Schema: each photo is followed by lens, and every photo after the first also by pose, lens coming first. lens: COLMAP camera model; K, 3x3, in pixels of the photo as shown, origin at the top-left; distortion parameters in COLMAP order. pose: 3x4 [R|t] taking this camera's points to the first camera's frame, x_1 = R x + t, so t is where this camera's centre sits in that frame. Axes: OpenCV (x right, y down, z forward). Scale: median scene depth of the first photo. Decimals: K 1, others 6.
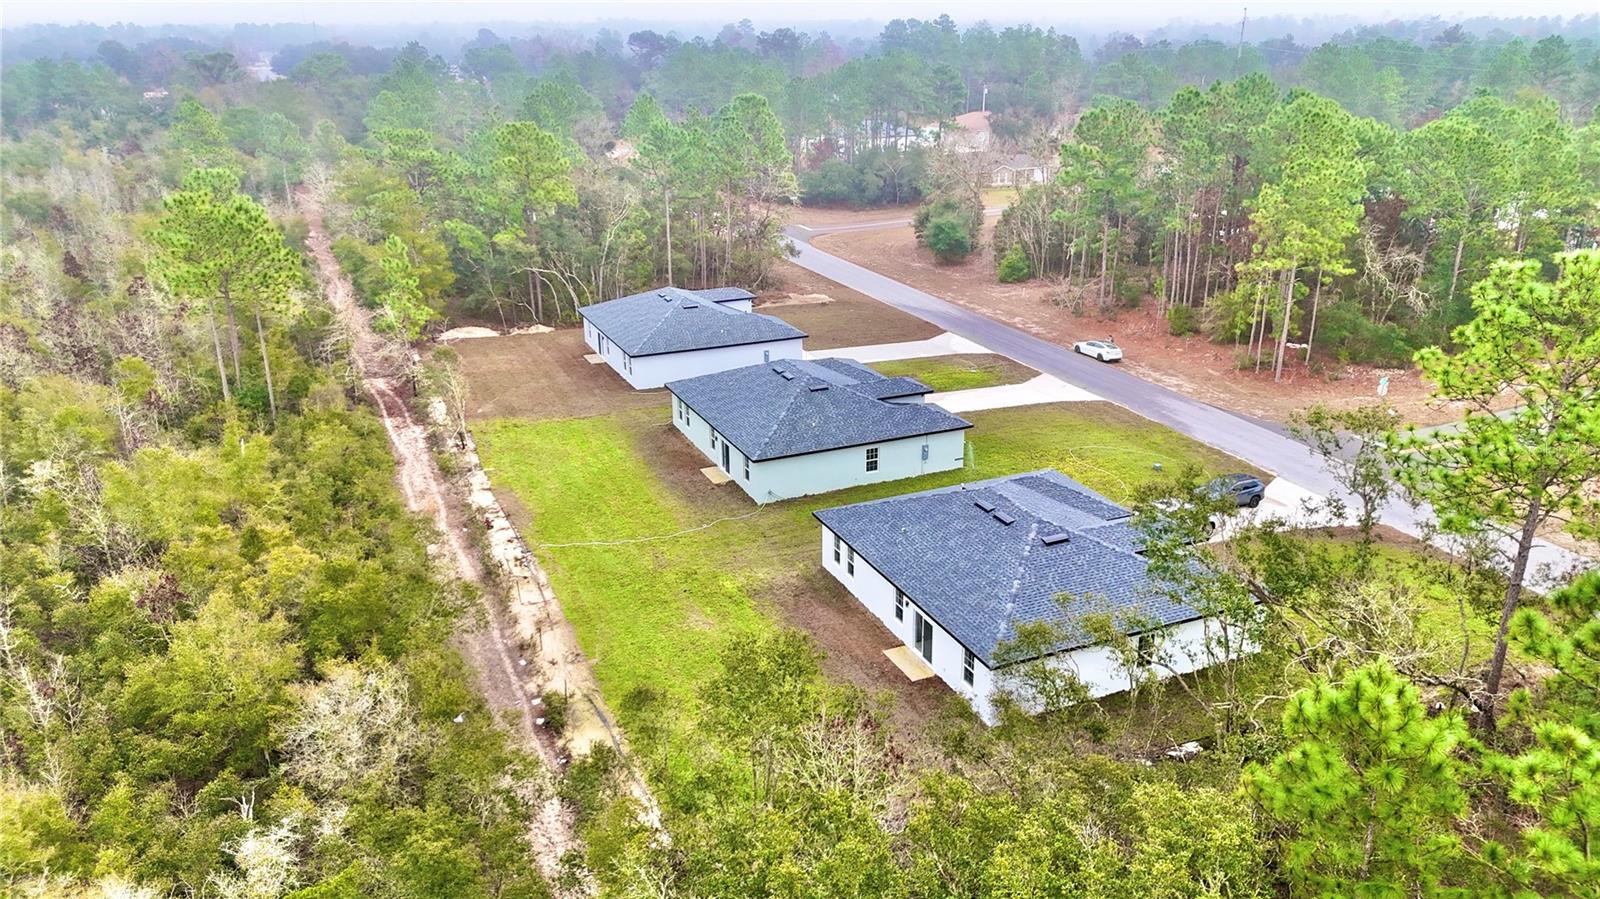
lens RADIAL K [[1191.6, 0, 800.0], [0, 1191.6, 449.5], [0, 0, 1]] dist [0.087742, -0.003804]
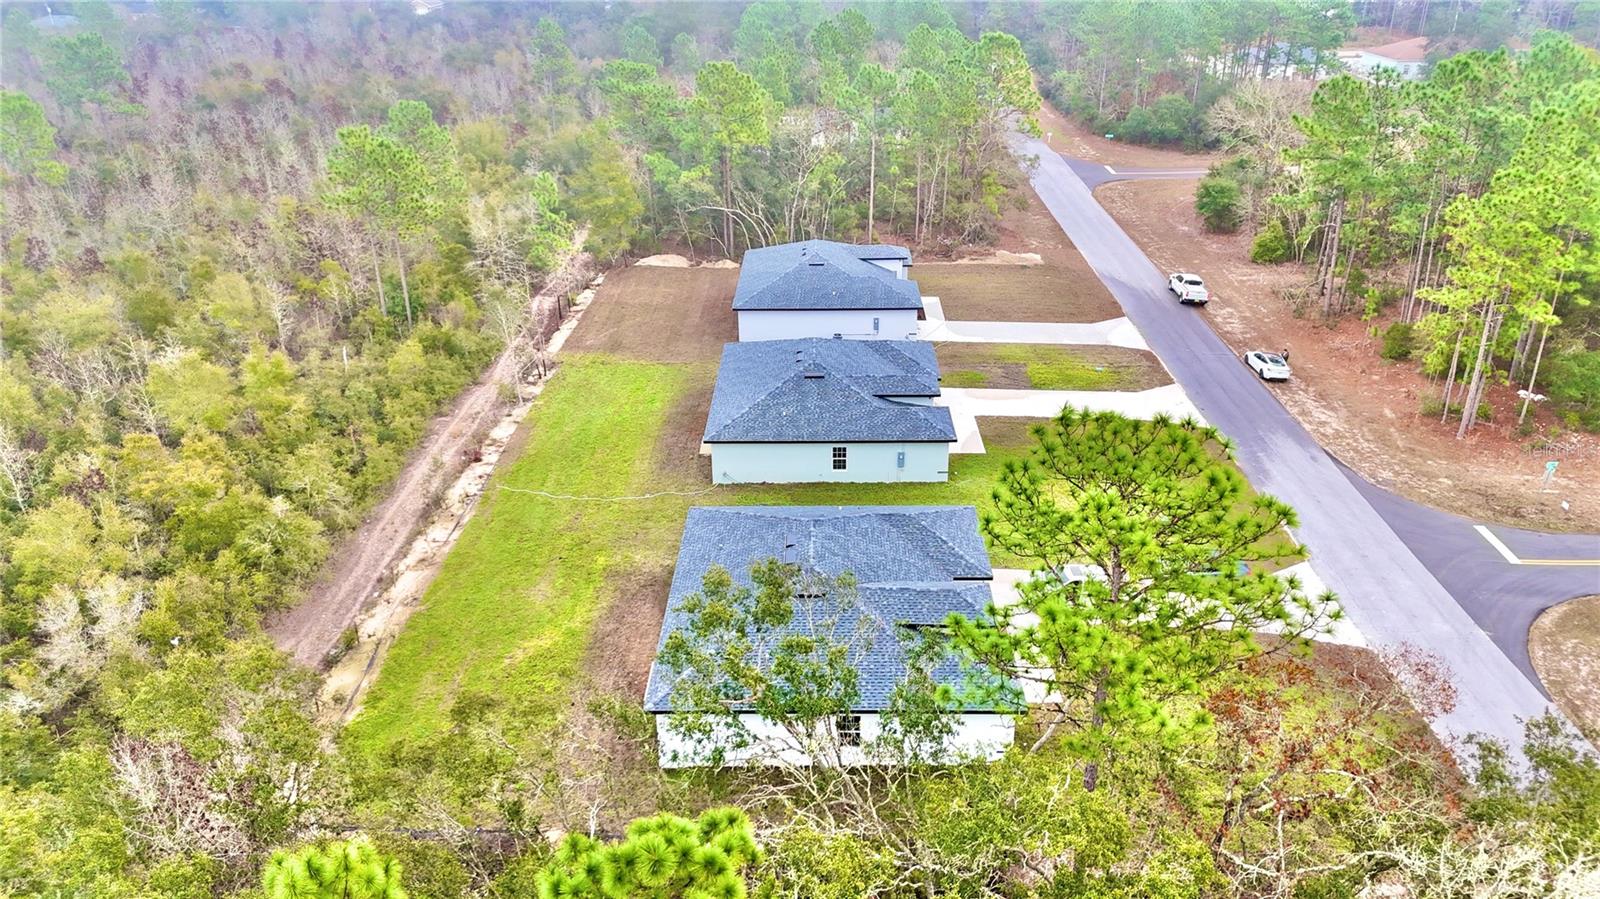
lens RADIAL K [[1191.6, 0, 800.0], [0, 1191.6, 449.5], [0, 0, 1]] dist [0.087742, -0.003804]
pose [[0.906556, 0.173917, -0.384589, 0.318386], [-0.139710, 0.983445, 0.115403, -0.083714], [0.398292, -0.050889, 0.915846, 0.076800]]
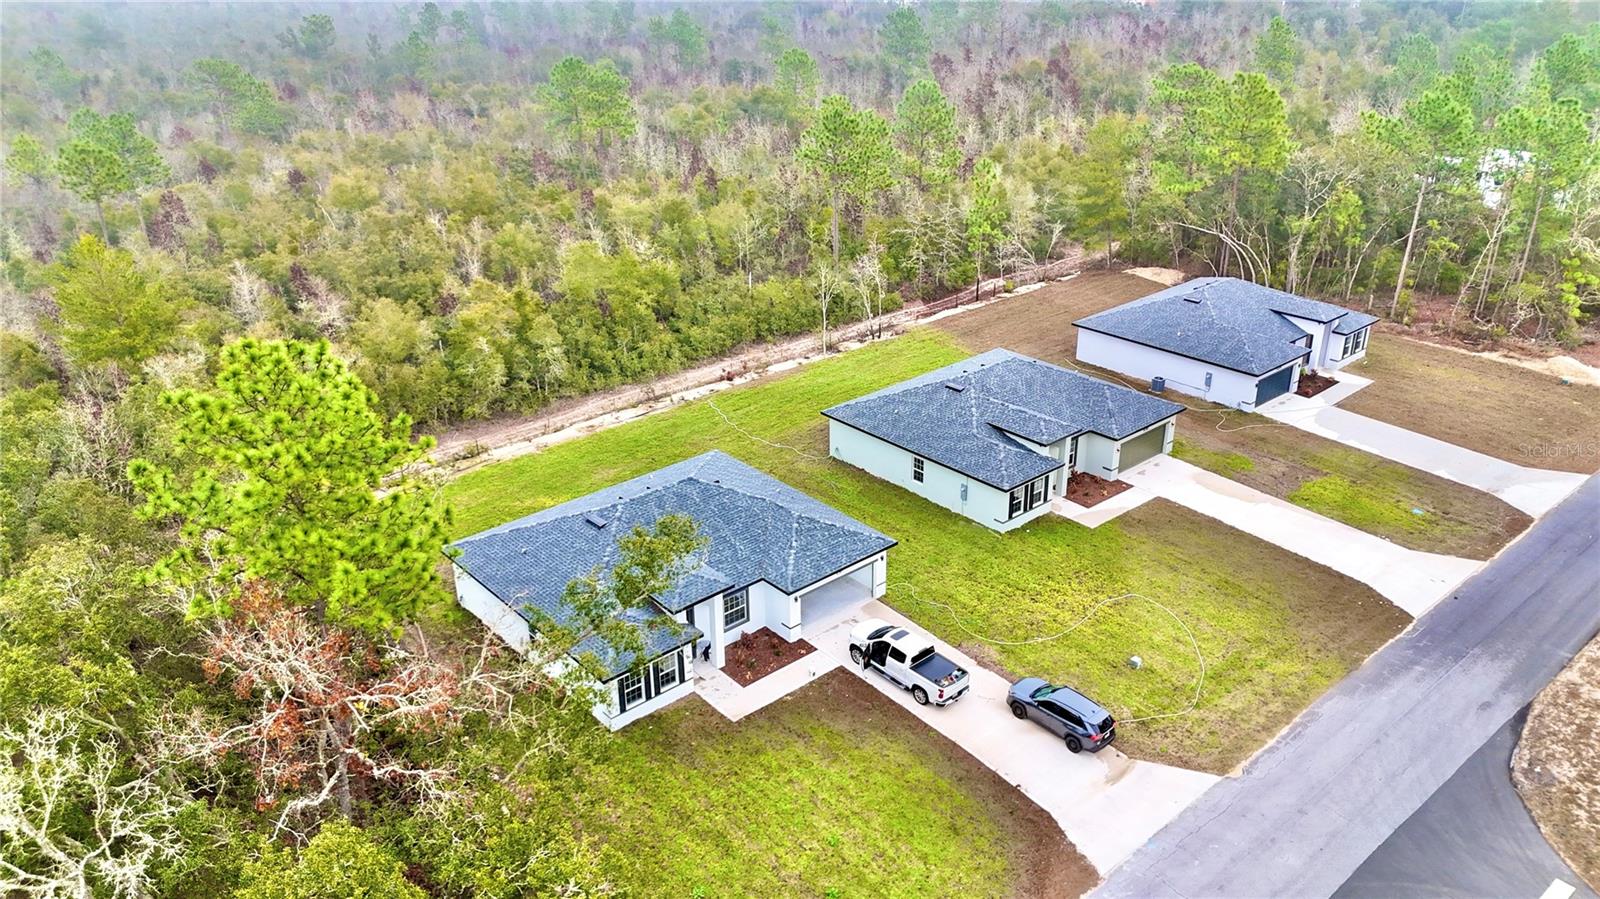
lens RADIAL K [[1191.6, 0, 800.0], [0, 1191.6, 449.5], [0, 0, 1]] dist [0.087742, -0.003804]
pose [[0.289499, 0.401817, -0.868754, 0.676873], [-0.317512, 0.896543, 0.308863, -0.214361], [0.902982, 0.186424, 0.387130, 0.426051]]
